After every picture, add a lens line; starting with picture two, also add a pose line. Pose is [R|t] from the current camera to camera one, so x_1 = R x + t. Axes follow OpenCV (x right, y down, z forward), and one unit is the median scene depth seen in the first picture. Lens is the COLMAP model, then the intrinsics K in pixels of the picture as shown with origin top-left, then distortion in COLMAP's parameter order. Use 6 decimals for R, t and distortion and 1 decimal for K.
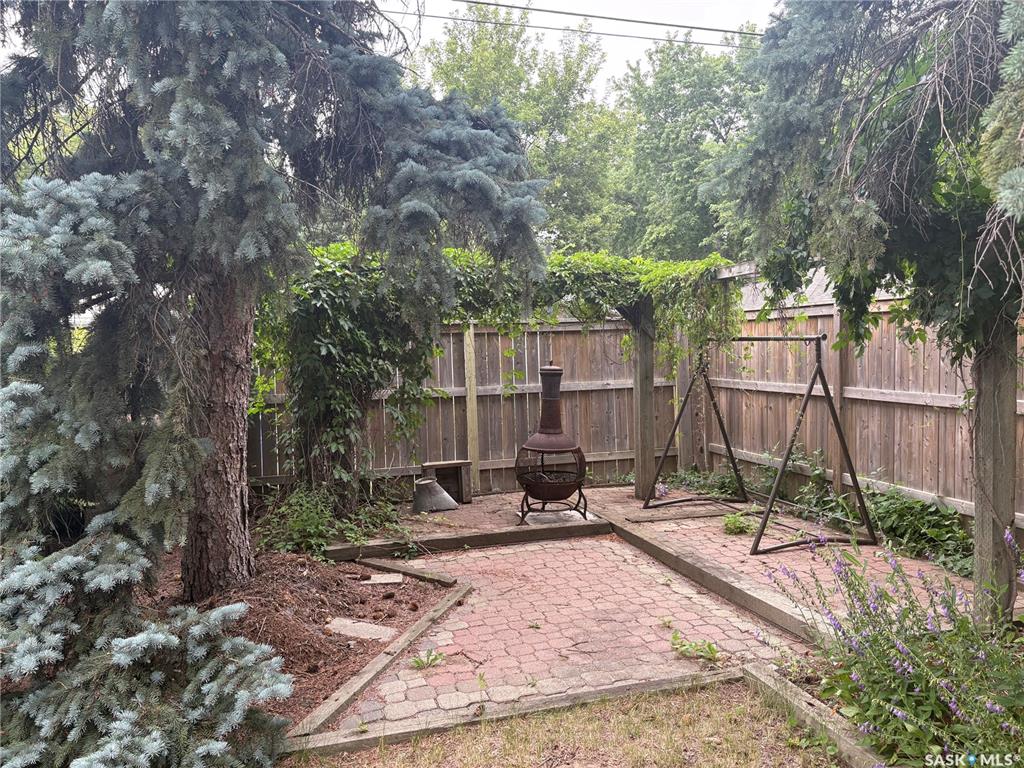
lens RADIAL K [[773.1, 0, 512.0], [0, 773.1, 384.0], [0, 0, 1]] dist [0.063397, -0.060950]
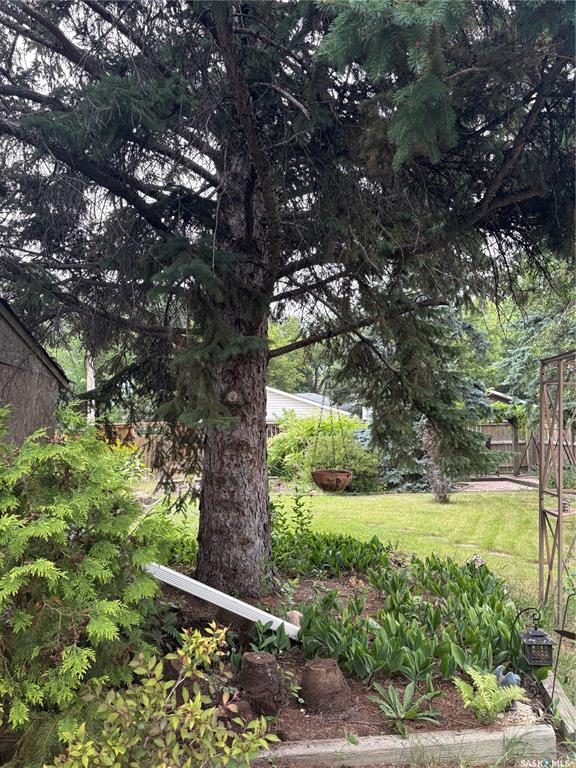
lens RADIAL K [[579.8, 0, 288.0], [0, 579.8, 384.0], [0, 0, 1]] dist [0.063397, -0.060950]
pose [[0.975489, 0.008291, -0.219894, -0.236402], [-0.034612, 0.992632, -0.116121, 0.079133], [0.217311, 0.120885, 0.968588, -1.702440]]
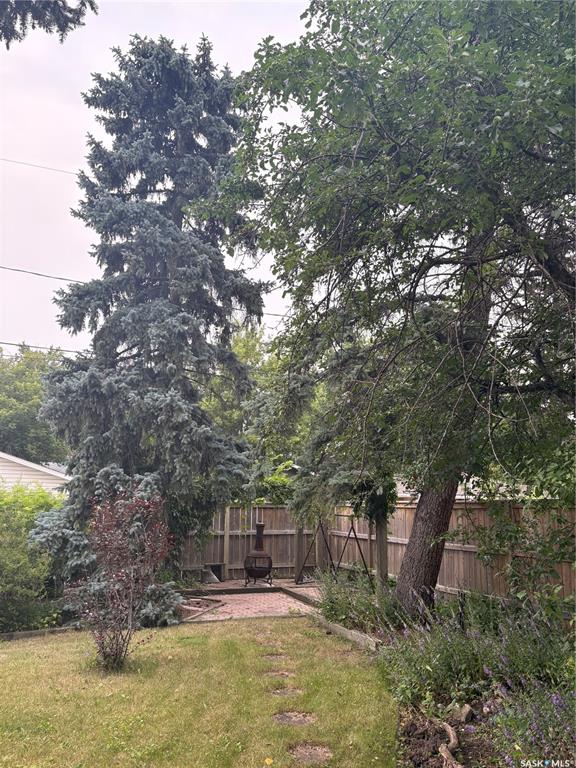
lens RADIAL K [[579.8, 0, 288.0], [0, 579.8, 384.0], [0, 0, 1]] dist [0.063397, -0.060950]
pose [[0.996894, 0.049717, 0.061074, 0.001198], [-0.032410, 0.965815, -0.257200, 0.021960], [-0.071774, 0.254422, 0.964426, -0.865415]]
